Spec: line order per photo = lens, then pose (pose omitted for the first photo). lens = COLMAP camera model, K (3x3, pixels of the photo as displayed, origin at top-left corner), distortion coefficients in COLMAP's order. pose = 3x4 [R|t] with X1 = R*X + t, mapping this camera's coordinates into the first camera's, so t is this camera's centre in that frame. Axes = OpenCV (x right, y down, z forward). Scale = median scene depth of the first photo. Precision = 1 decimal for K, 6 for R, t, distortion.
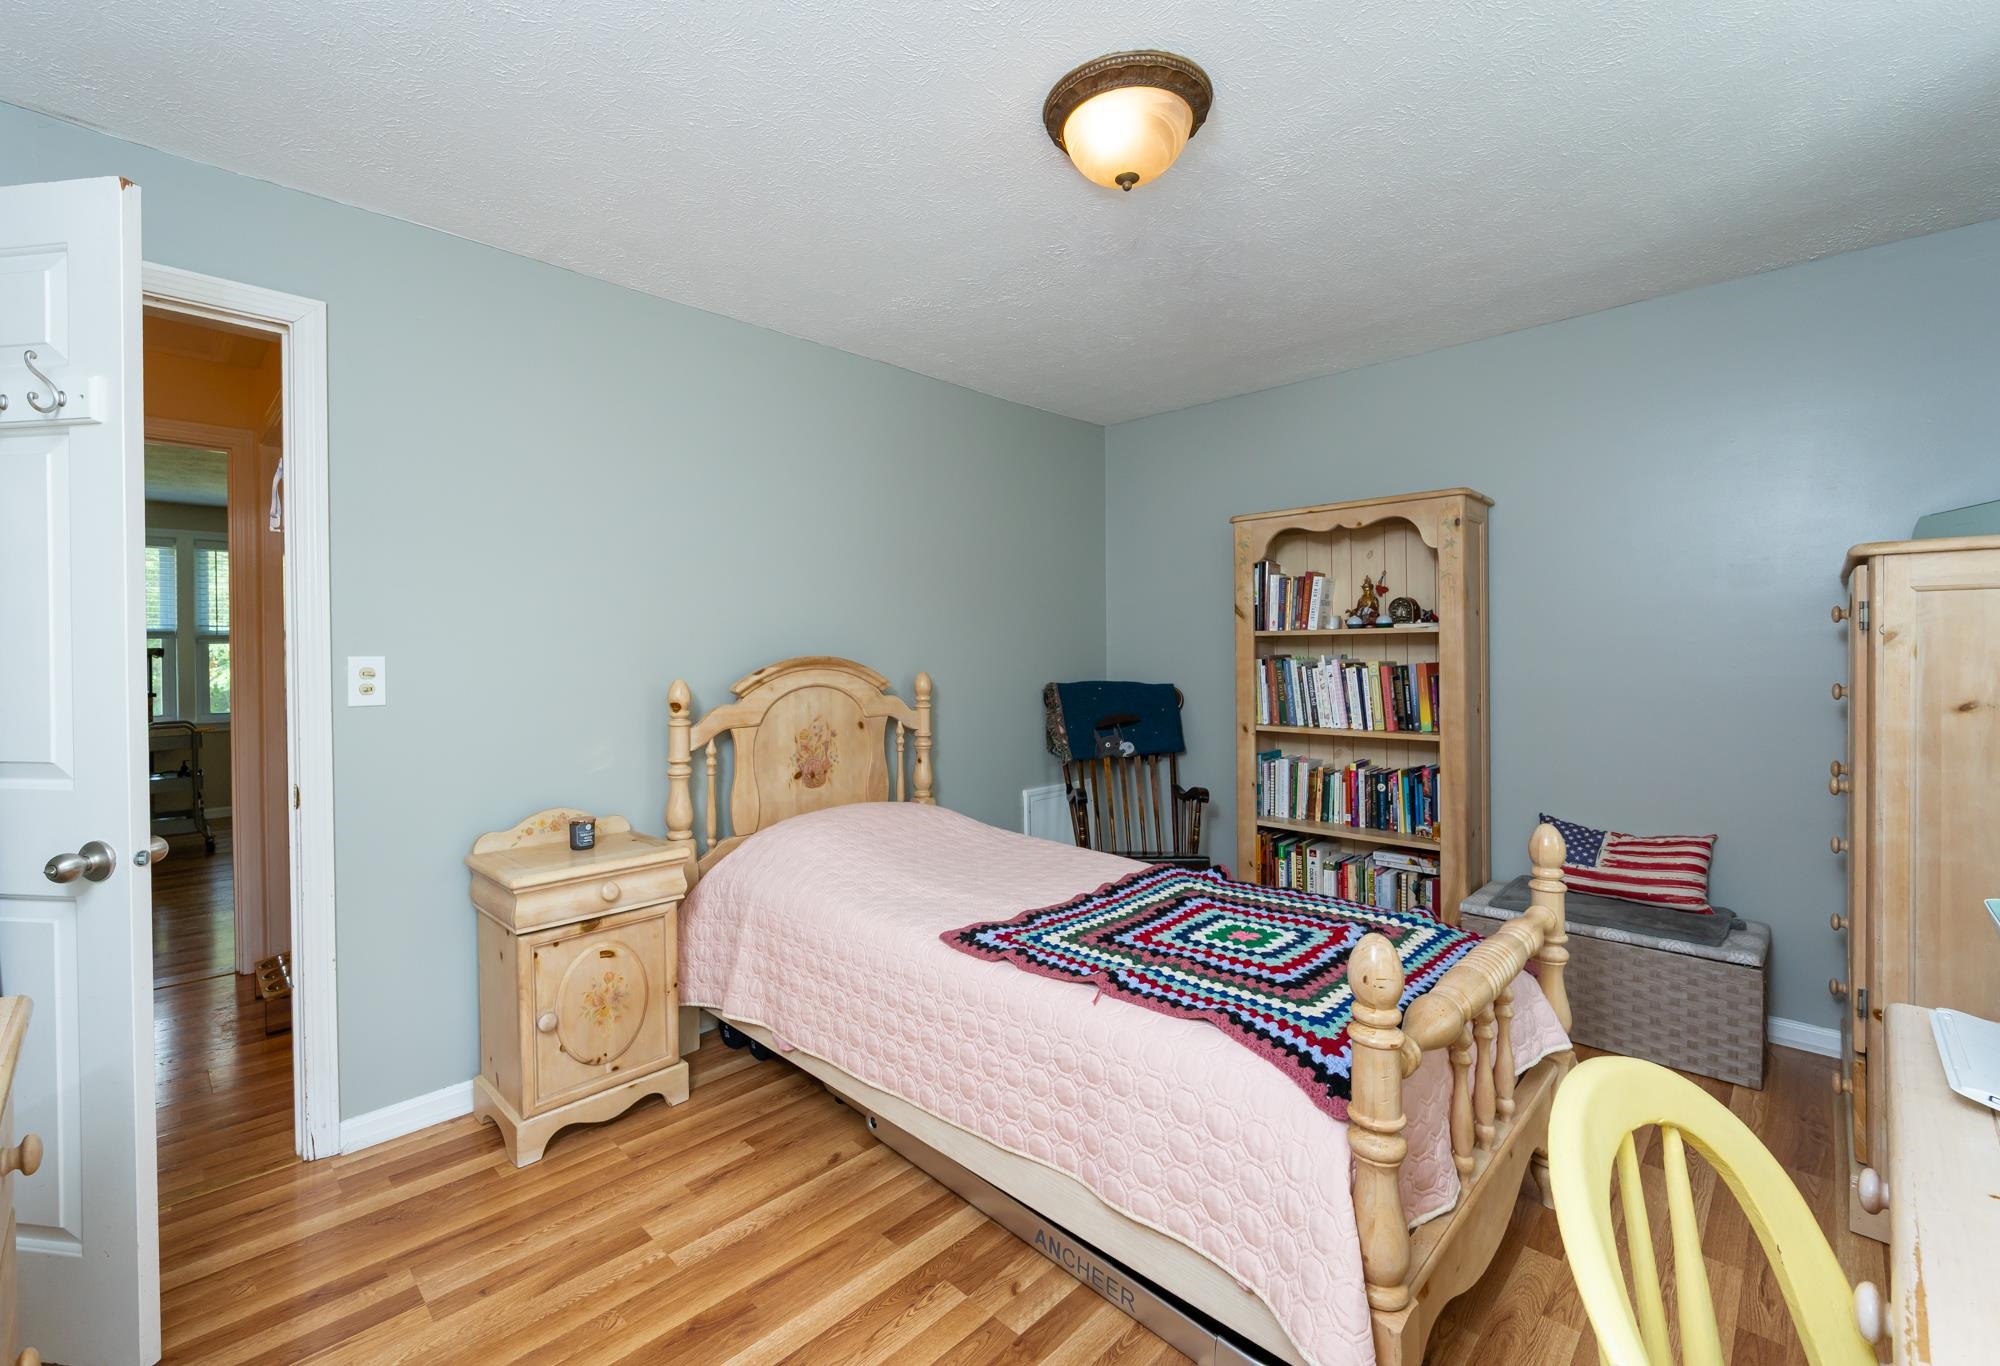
lens RADIAL K [[838.9, 0, 947.9], [0, 838.9, 654.8], [0, 0, 1]] dist [0.000604, -0.000031]
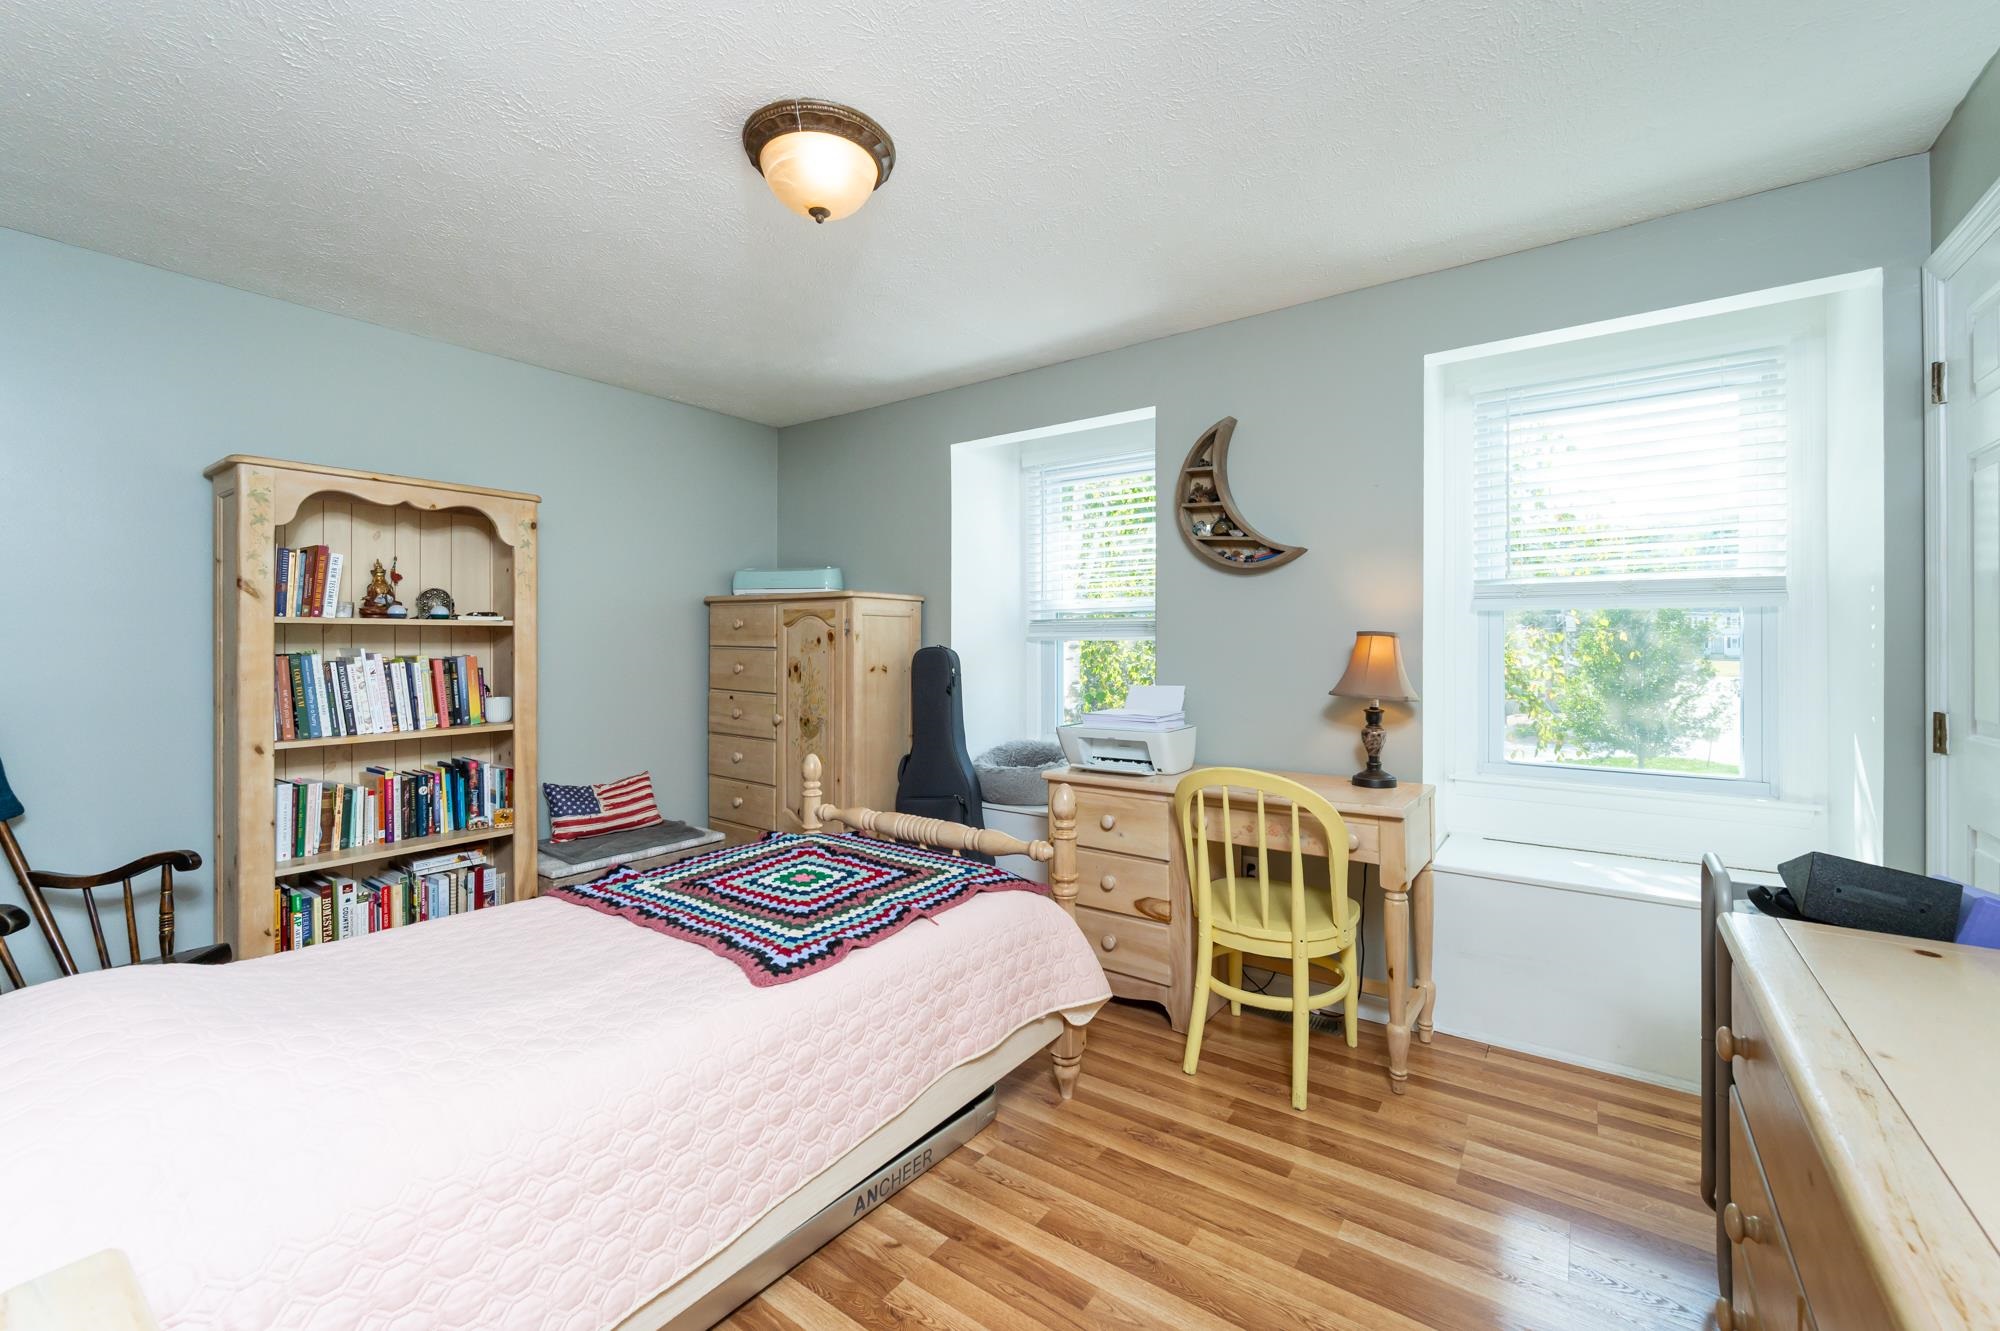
lens RADIAL K [[816.0, 0, 994.1], [0, 816.0, 637.7], [0, 0, 1]] dist [-0.002044, -0.000191]
pose [[-0.157557, 0.014845, 0.987398, -0.489077], [0.007099, 0.999878, -0.013900, 0.005762], [-0.987484, 0.004820, -0.157644, 0.527655]]
